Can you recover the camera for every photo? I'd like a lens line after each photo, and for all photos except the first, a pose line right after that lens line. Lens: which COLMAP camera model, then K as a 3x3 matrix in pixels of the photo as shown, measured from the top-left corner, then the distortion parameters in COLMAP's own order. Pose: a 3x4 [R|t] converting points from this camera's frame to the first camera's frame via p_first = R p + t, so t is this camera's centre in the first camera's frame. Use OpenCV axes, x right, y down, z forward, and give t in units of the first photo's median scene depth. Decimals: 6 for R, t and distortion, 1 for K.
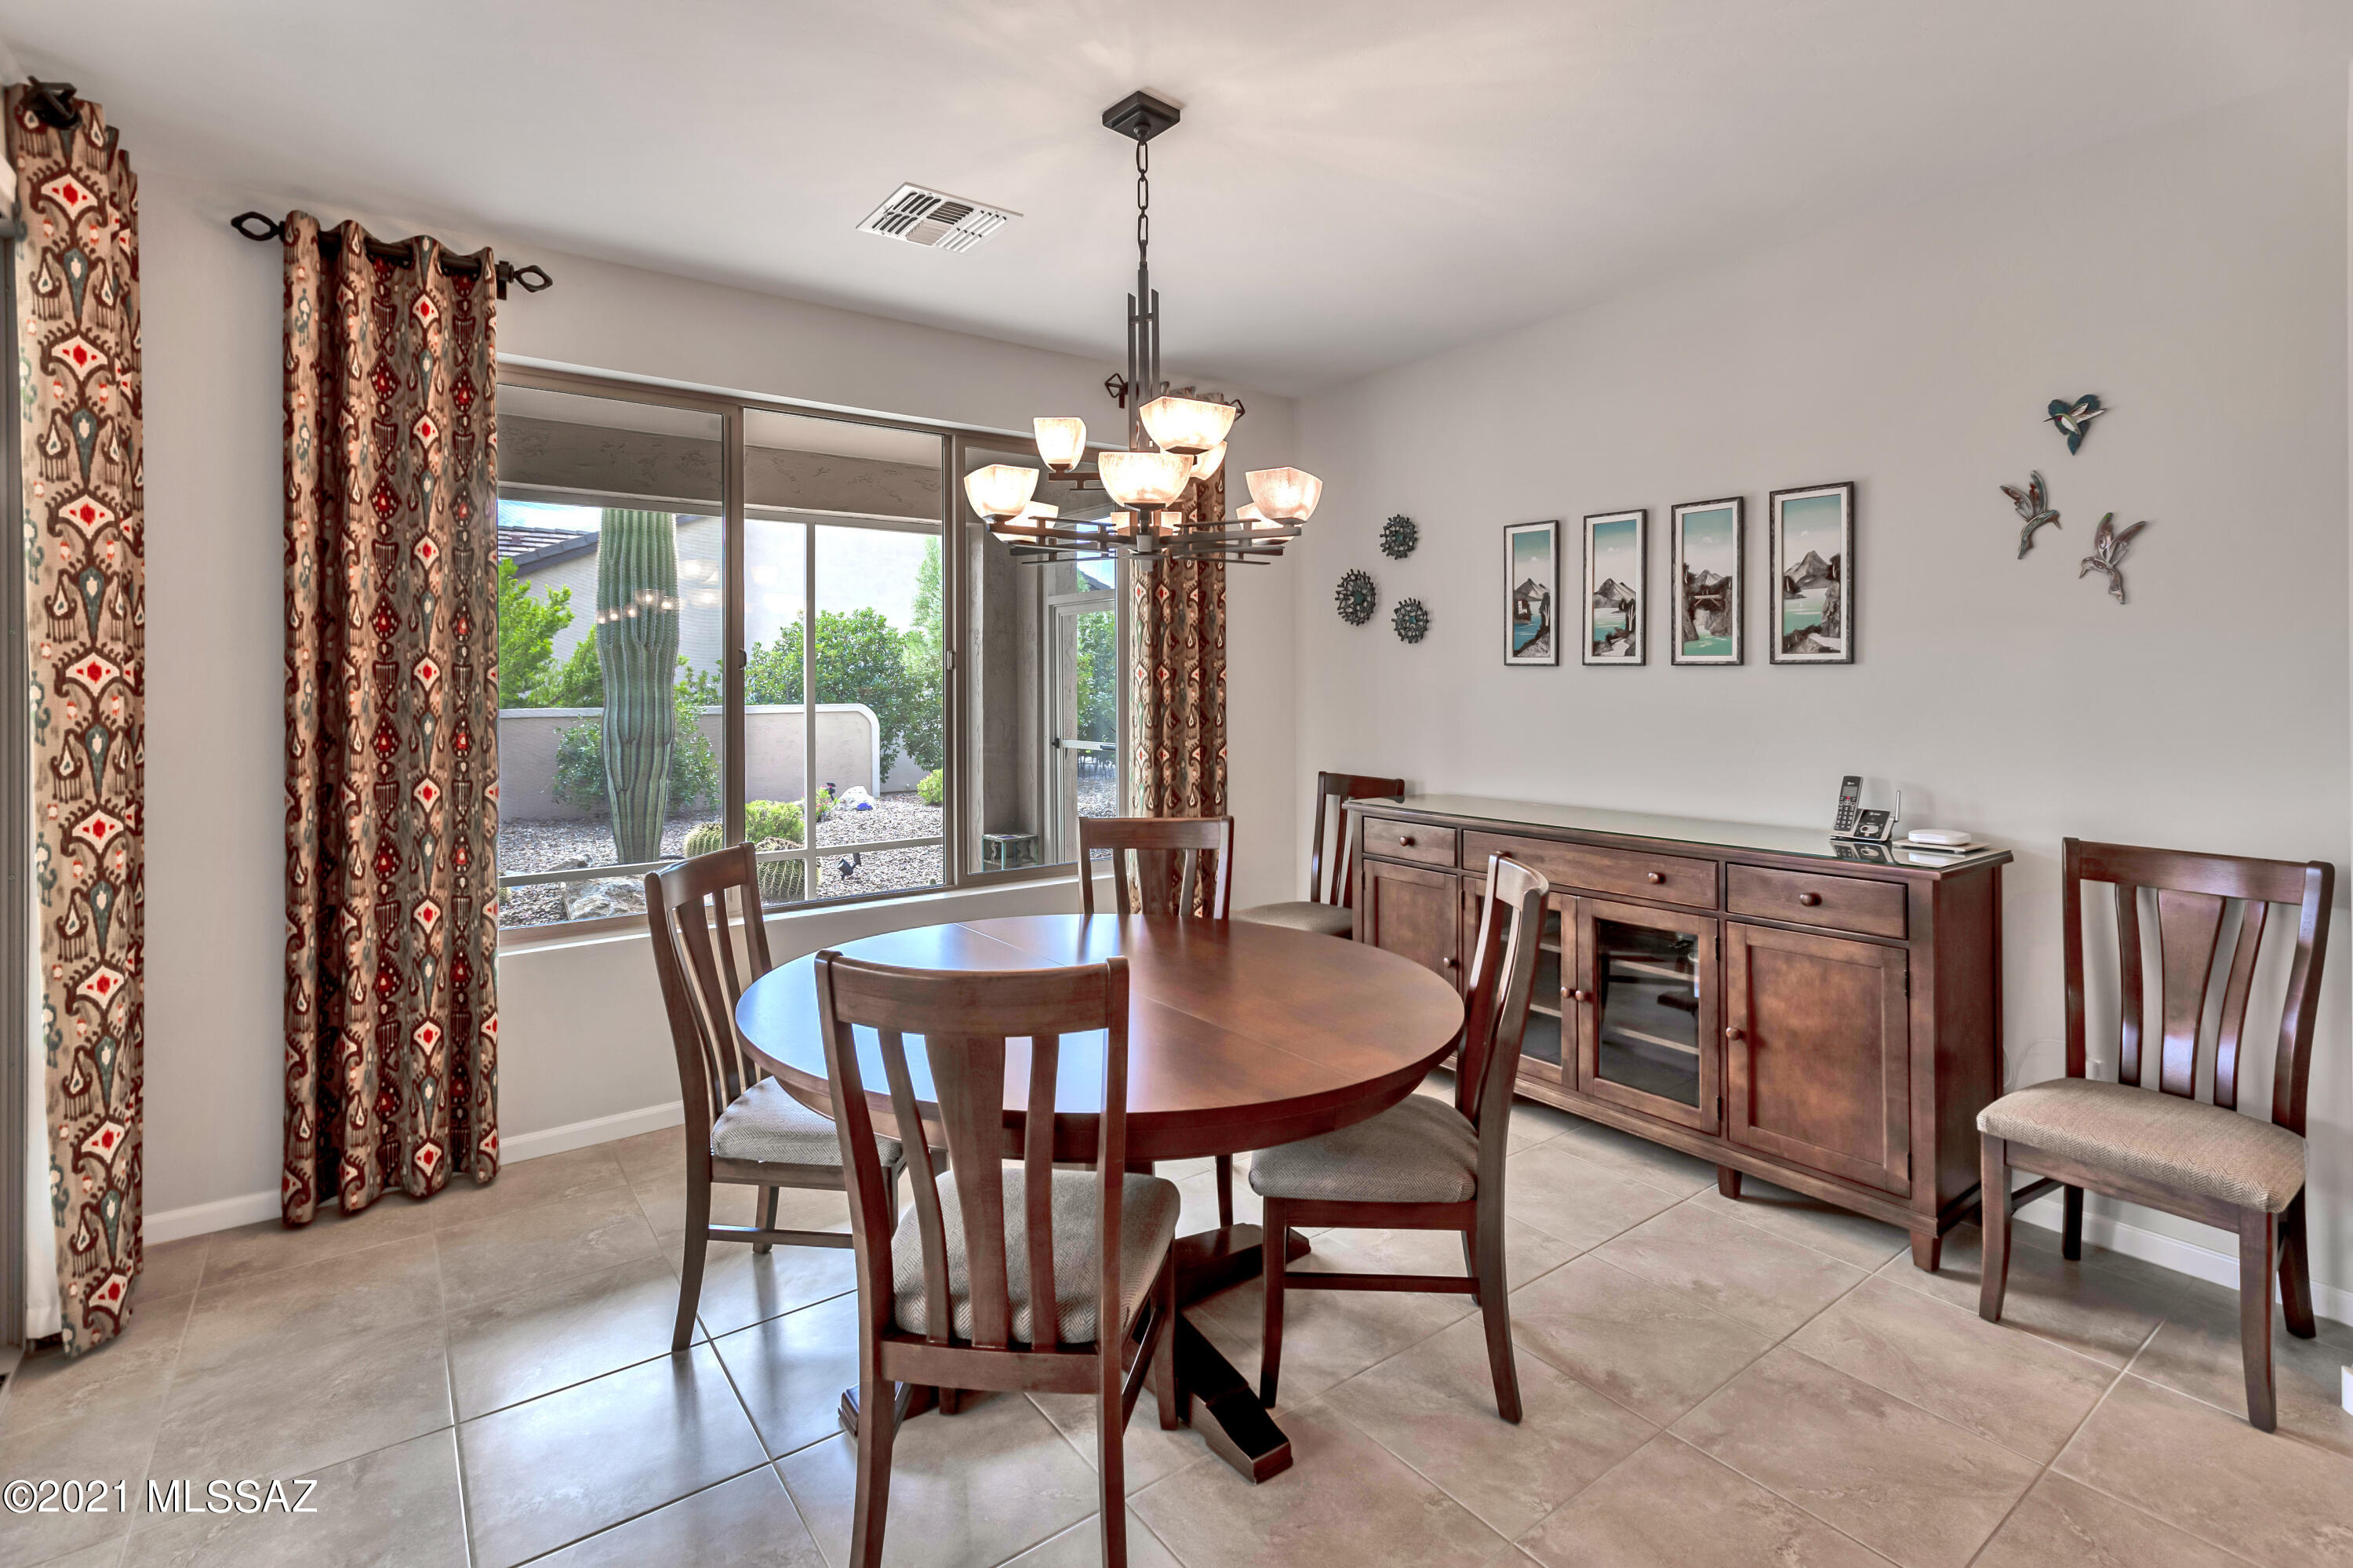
lens RADIAL K [[1077.0, 0, 1205.5], [0, 1077.0, 680.1], [0, 0, 1]] dist [0.002777, 0.000075]
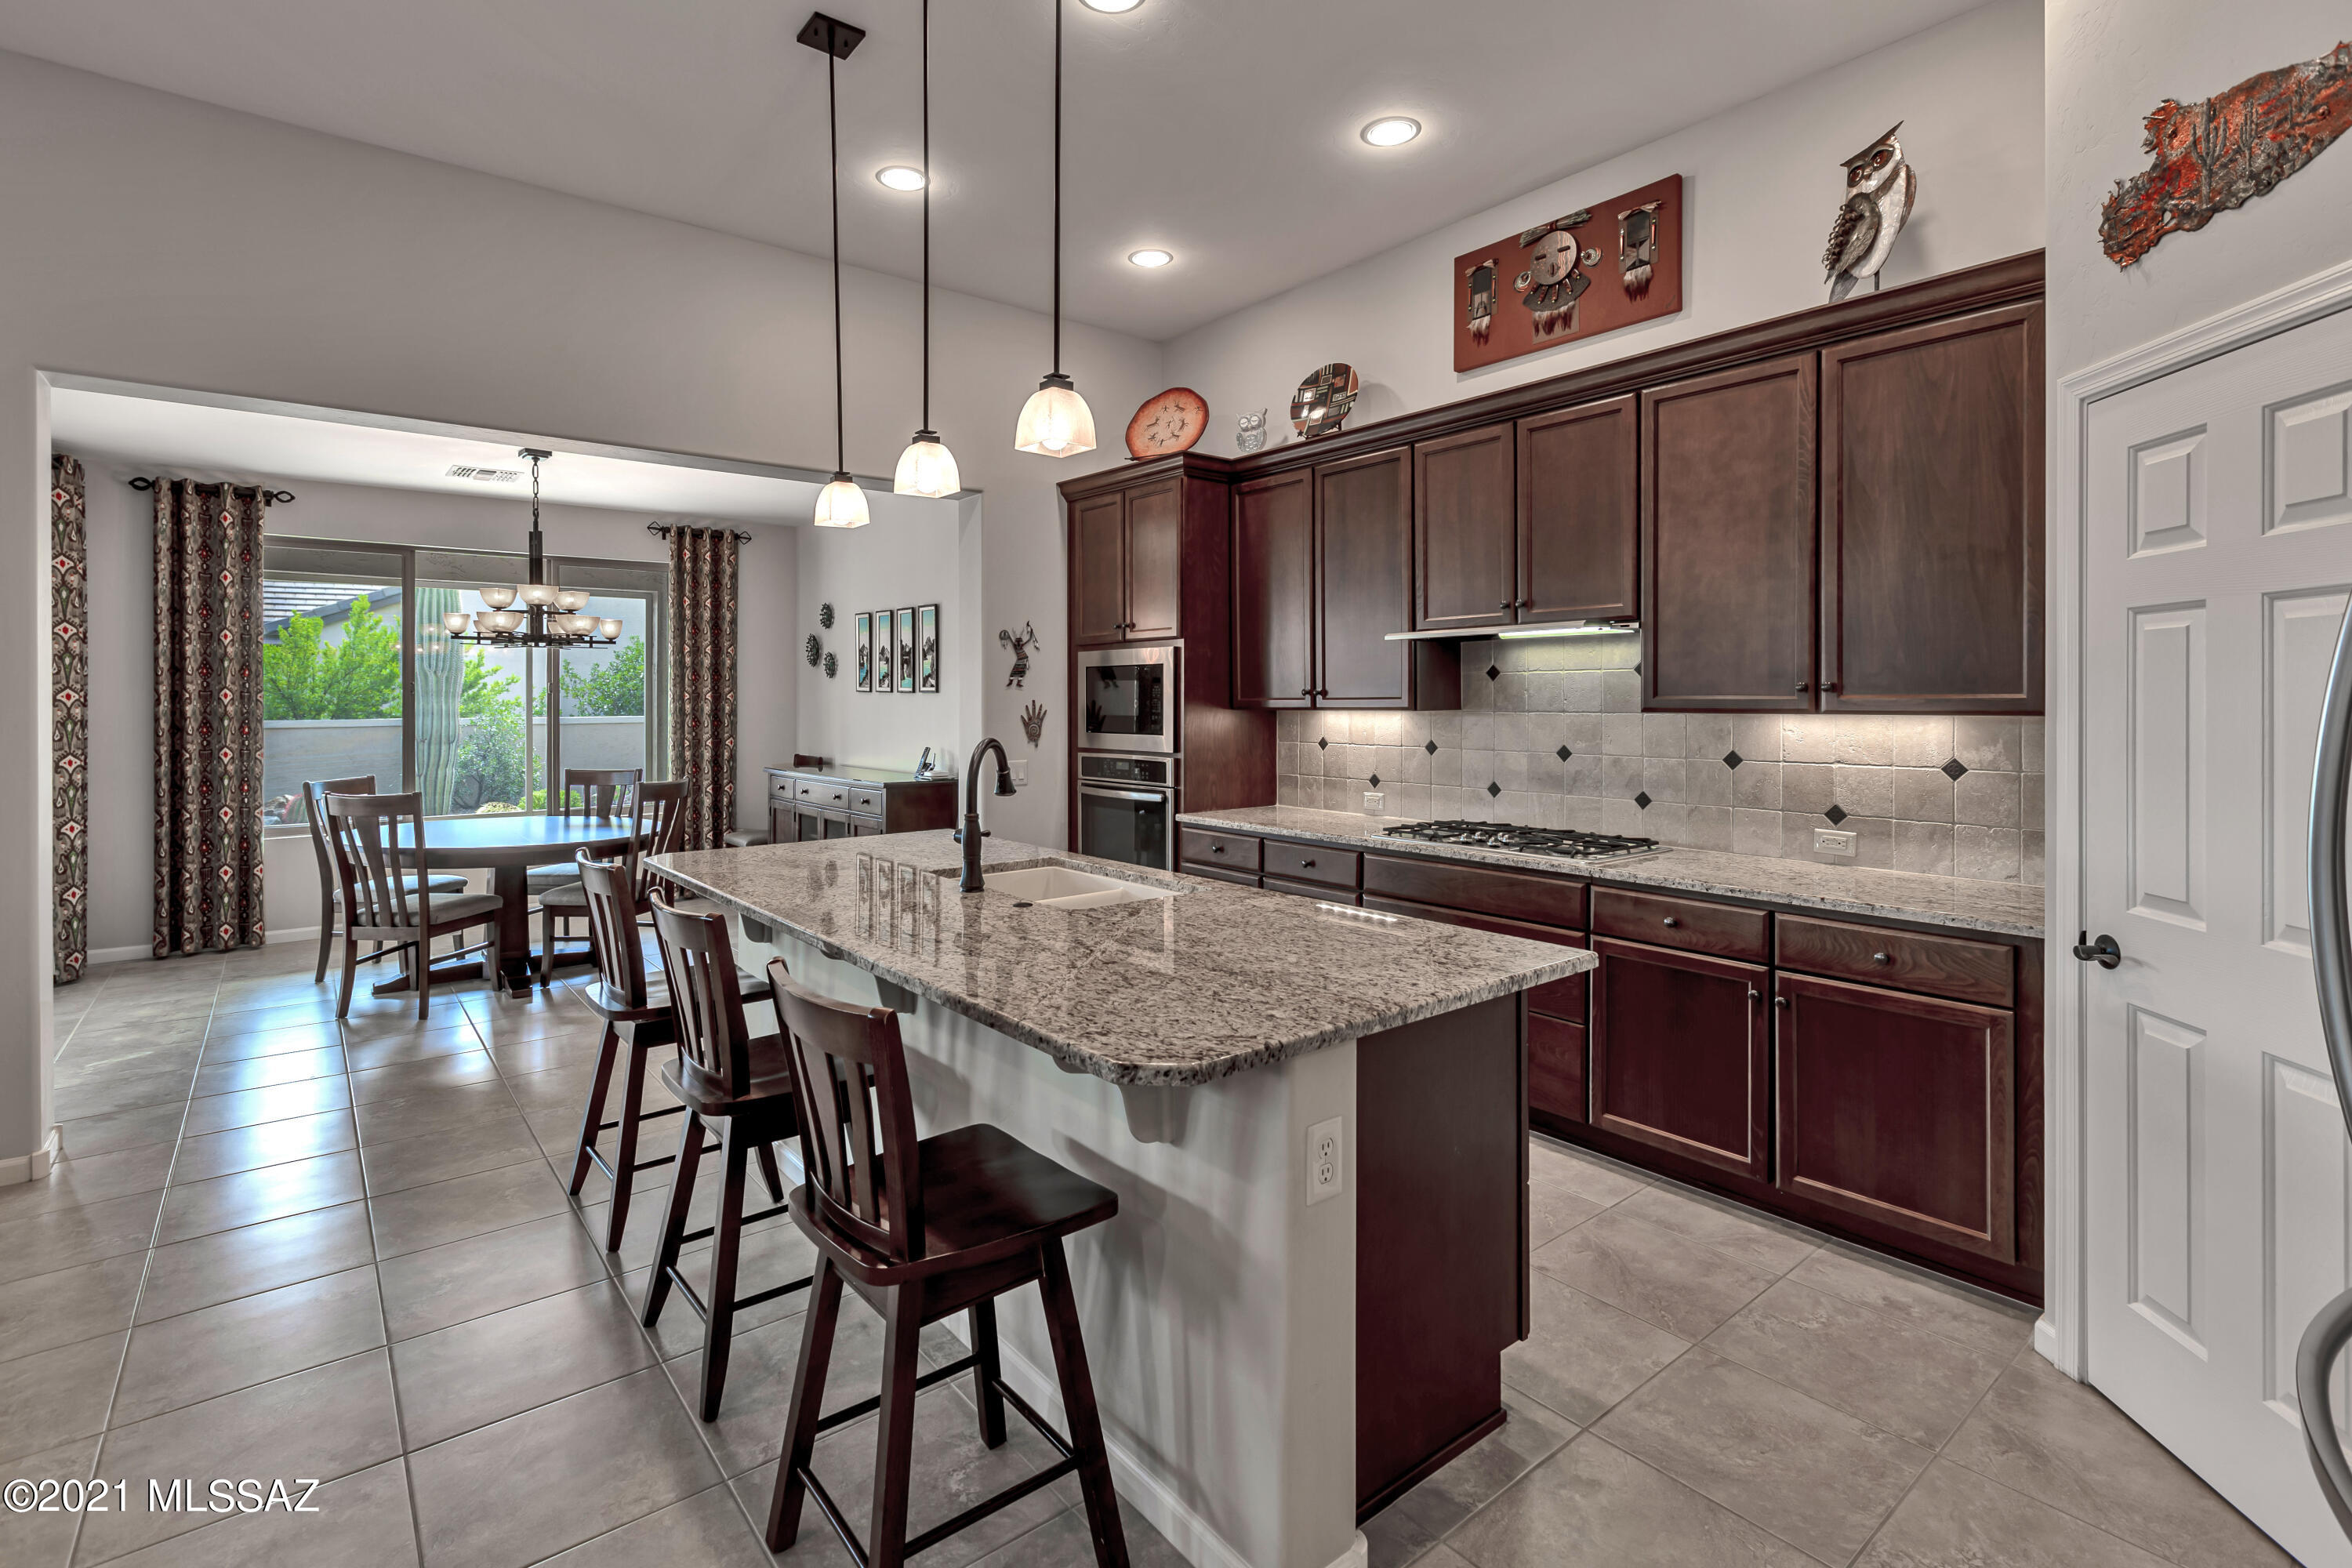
lens RADIAL K [[1076.5, 0, 1153.3], [0, 1076.5, 696.9], [0, 0, 1]] dist [0.002777, 0.000075]
pose [[0.999843, 0.001624, 0.017661, 1.004183], [-0.001652, 0.999997, 0.001535, -0.011538], [-0.017659, -0.001564, 0.999843, -1.080449]]
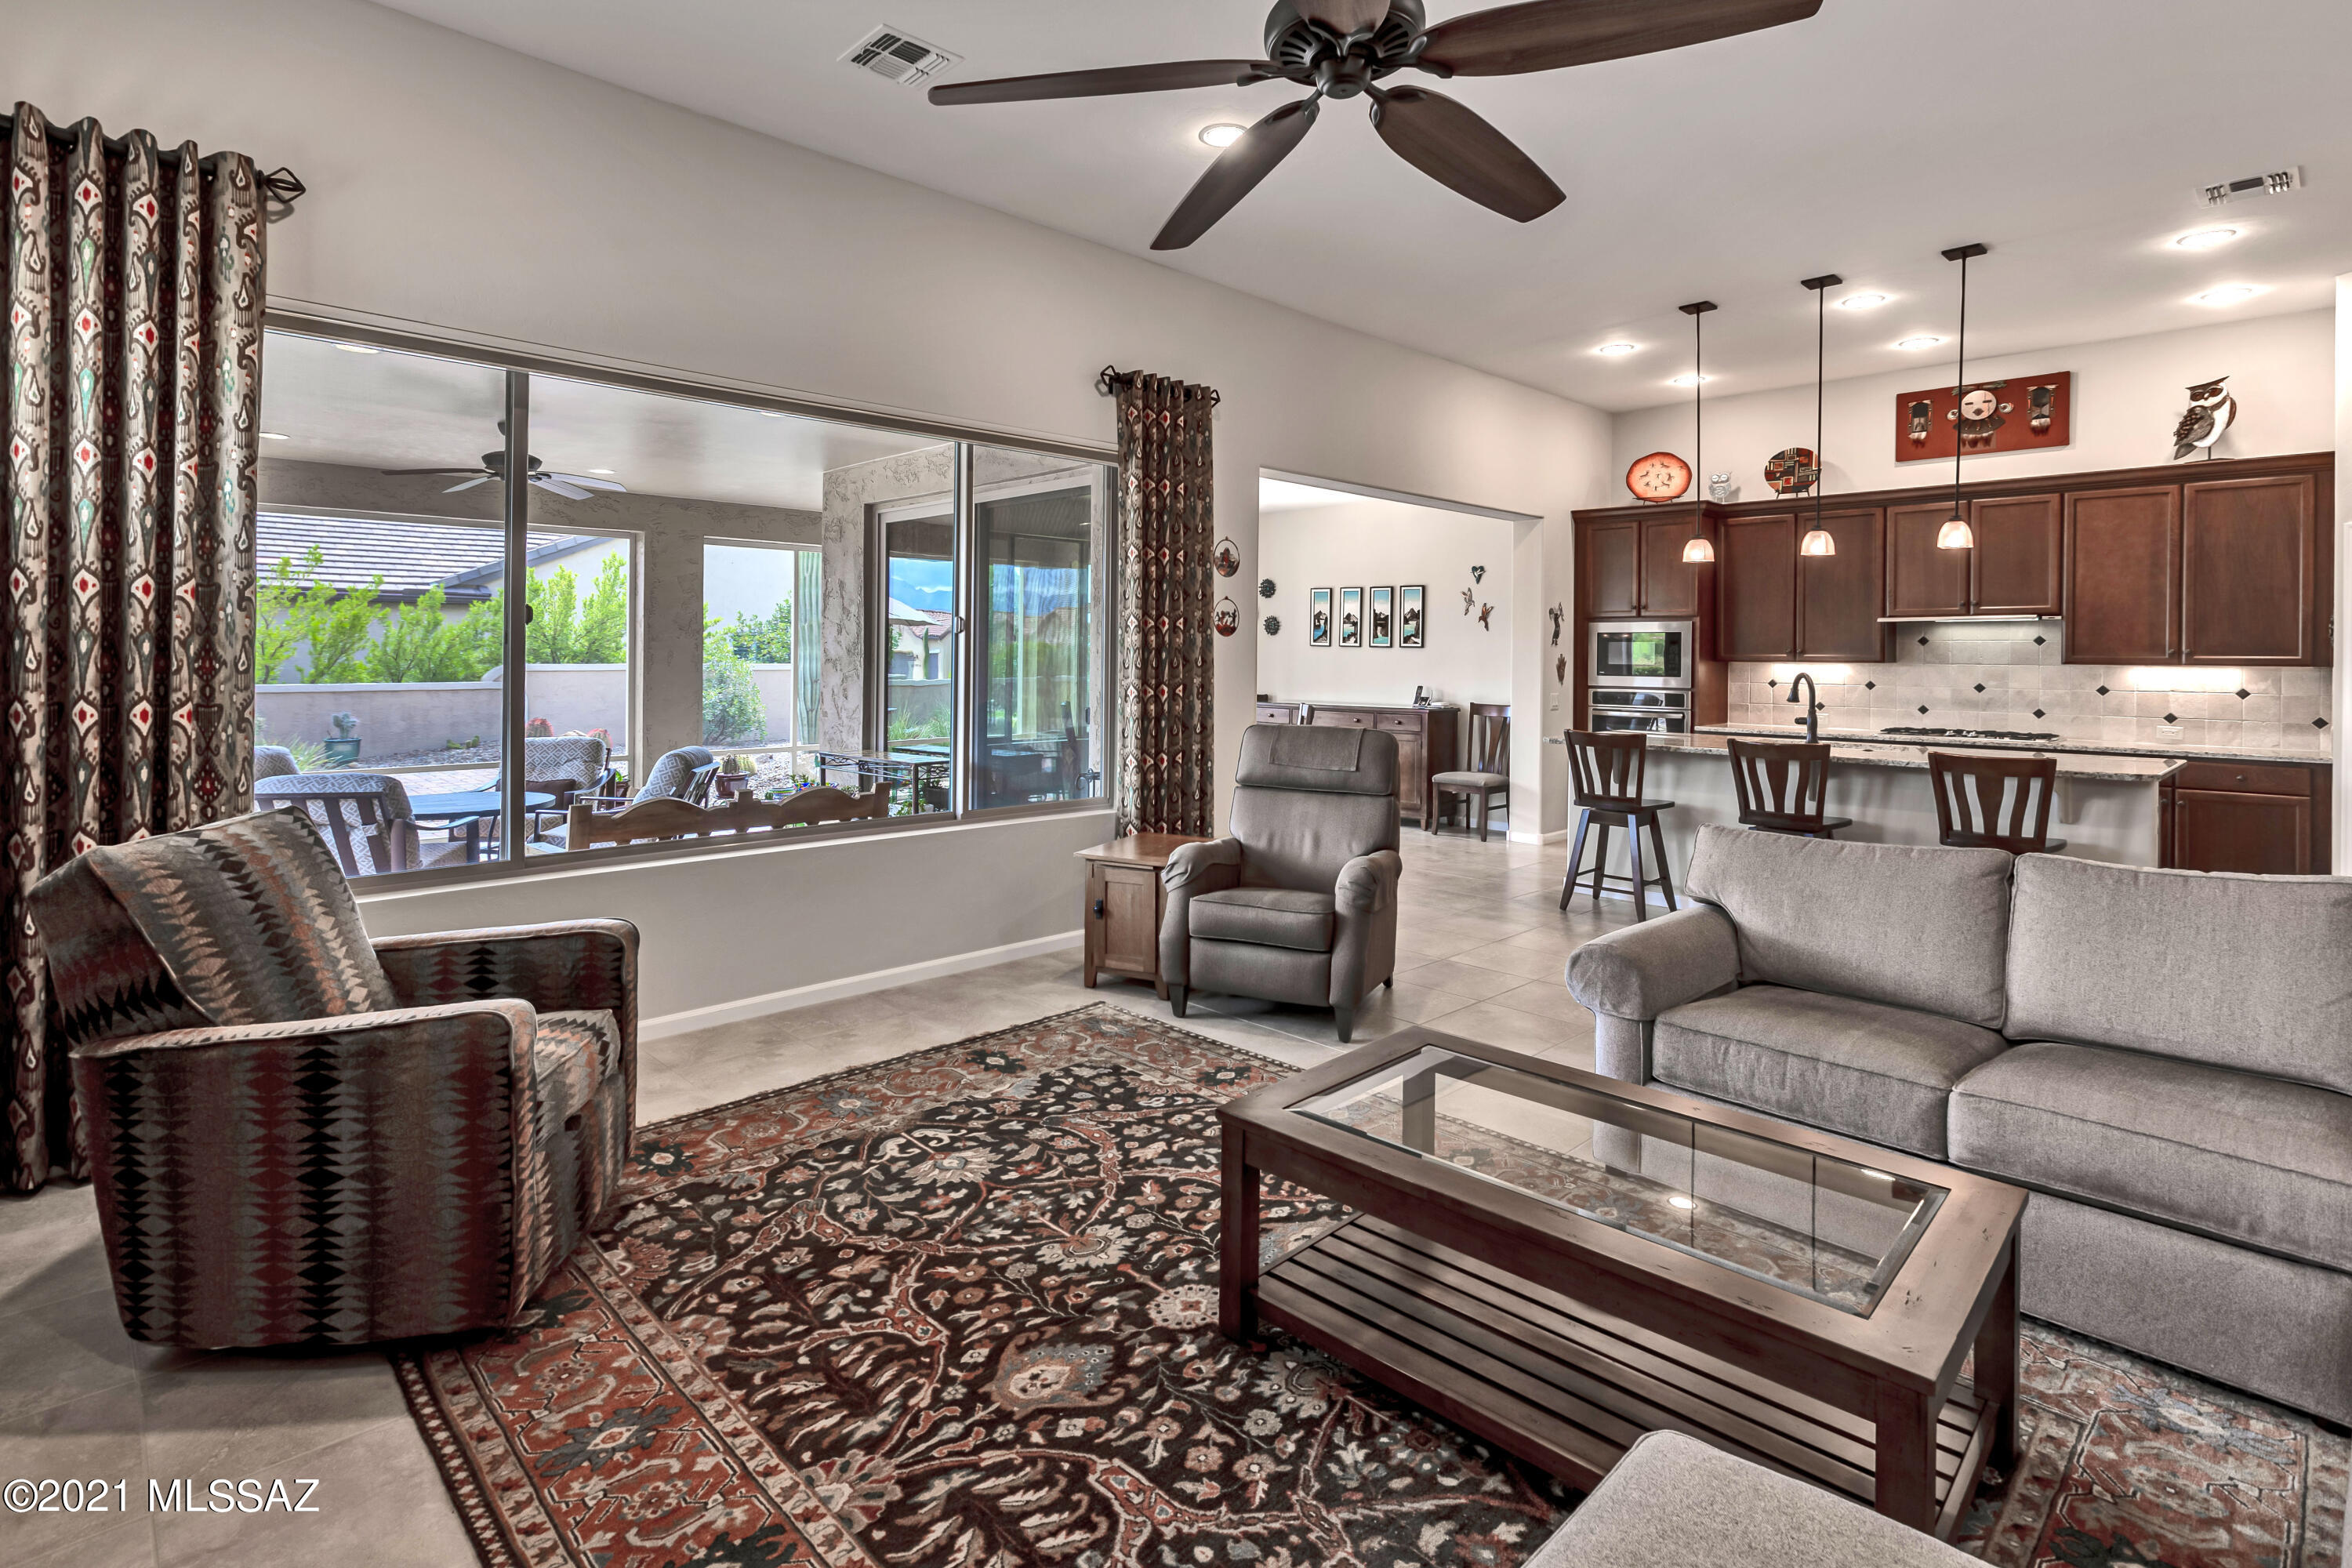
lens RADIAL K [[1054.1, 0, 1182.1], [0, 1054.1, 647.6], [0, 0, 1]] dist [0.001143, -0.002049]
pose [[0.993792, 0.012039, 0.110598, -0.367771], [-0.011938, 0.999927, -0.001576, -0.003884], [-0.110609, 0.000246, 0.993864, -1.800009]]
